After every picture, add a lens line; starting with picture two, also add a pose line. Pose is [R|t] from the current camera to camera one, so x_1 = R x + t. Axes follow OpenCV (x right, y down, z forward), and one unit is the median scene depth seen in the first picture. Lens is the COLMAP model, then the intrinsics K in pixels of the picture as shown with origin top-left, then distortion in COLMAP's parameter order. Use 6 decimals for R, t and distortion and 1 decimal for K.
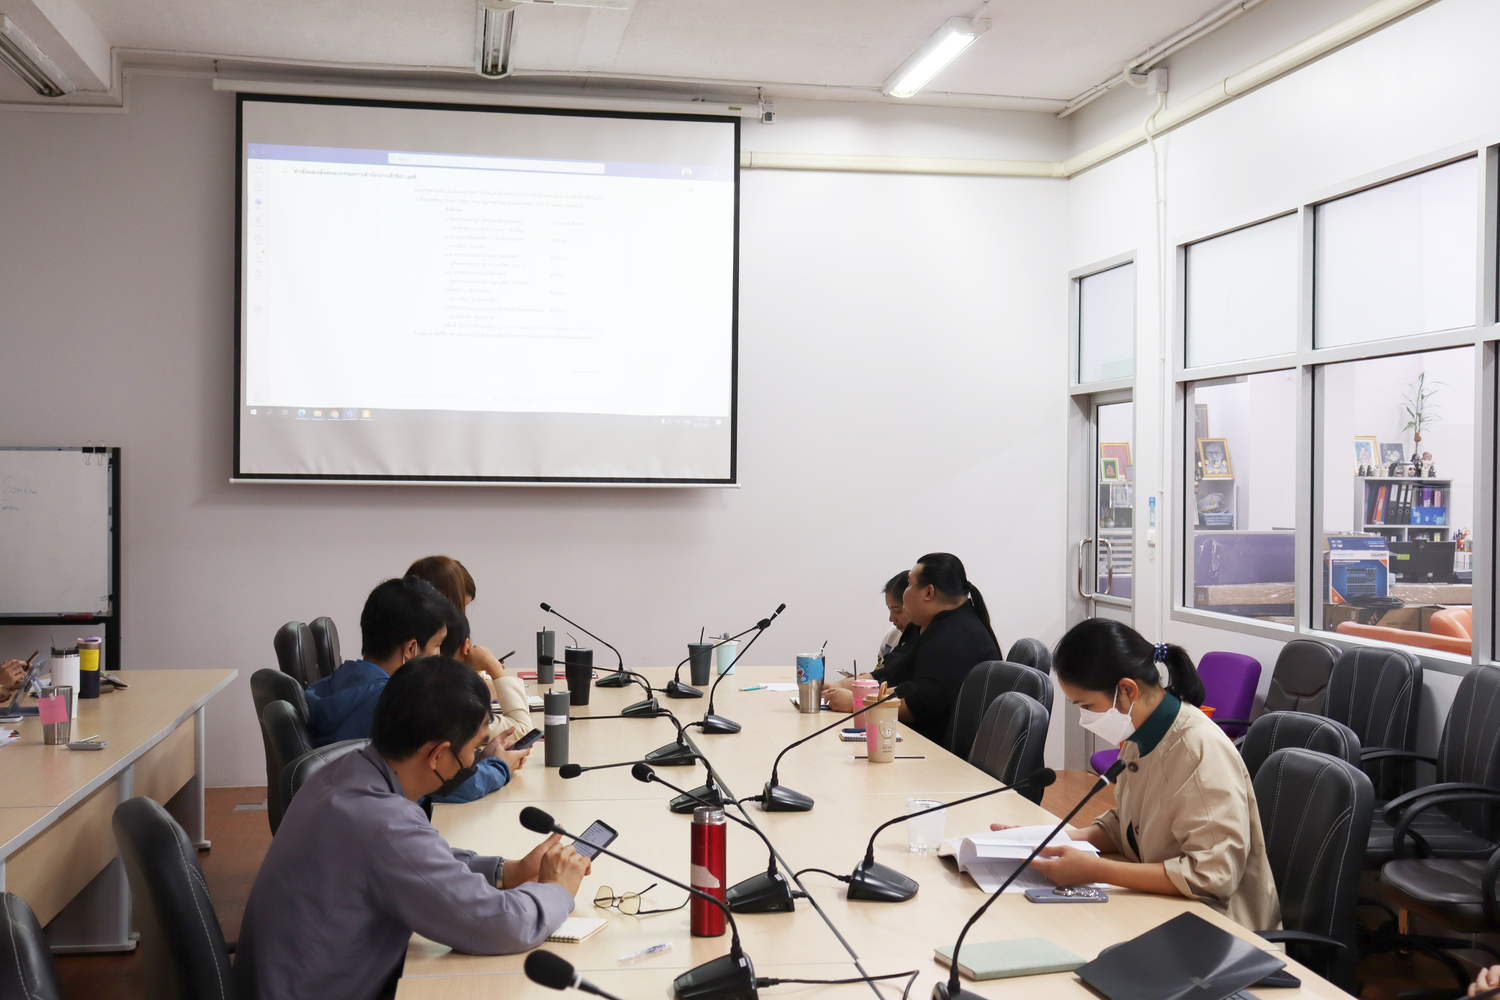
lens RADIAL K [[1804.9, 0, 742.2], [0, 1804.9, 502.4], [0, 0, 1]] dist [-0.051533, 0.258339]
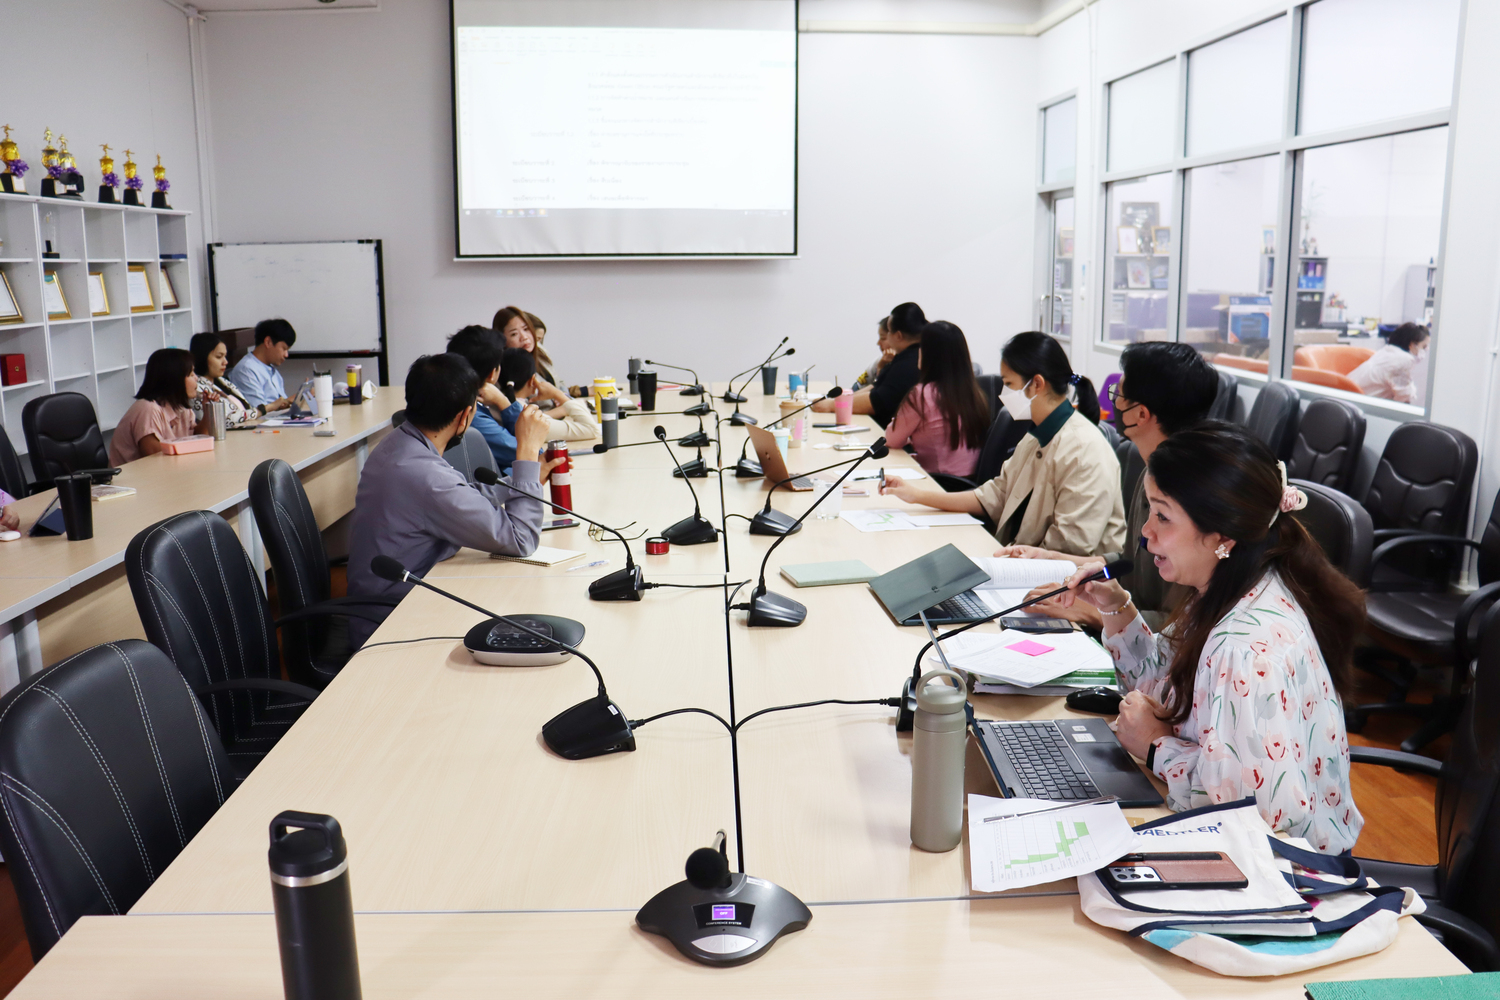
lens RADIAL K [[1228.3, 0, 750.5], [0, 1228.3, 497.3], [0, 0, 1]] dist [-0.171981, 0.138713]
pose [[0.994545, 0.008923, -0.103922, 0.068921], [0.009785, 0.983959, 0.178126, 0.005779], [0.103845, -0.178171, 0.978505, 0.012977]]
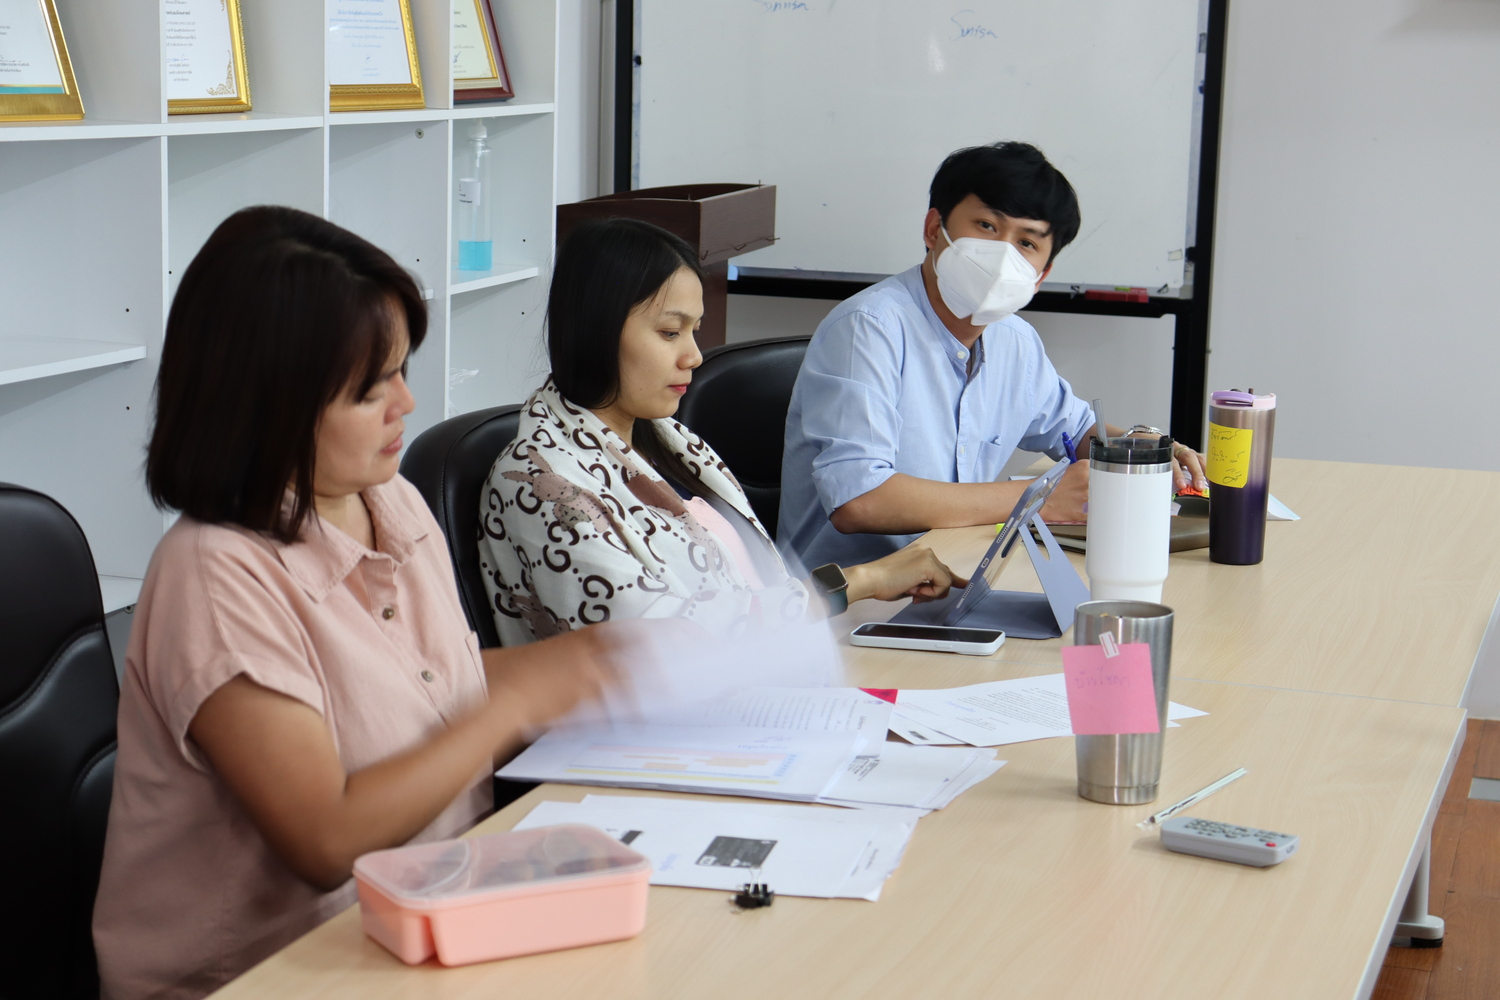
lens RADIAL K [[2787.6, 0, 750.0], [0, 2787.6, 500.0], [0, 0, 1]] dist [0.216131, 0.023751]
pose [[0.895411, 0.089523, -0.436149, -0.157210], [-0.023454, 0.987702, 0.154582, 0.011133], [0.444623, -0.128185, 0.886498, 0.378646]]
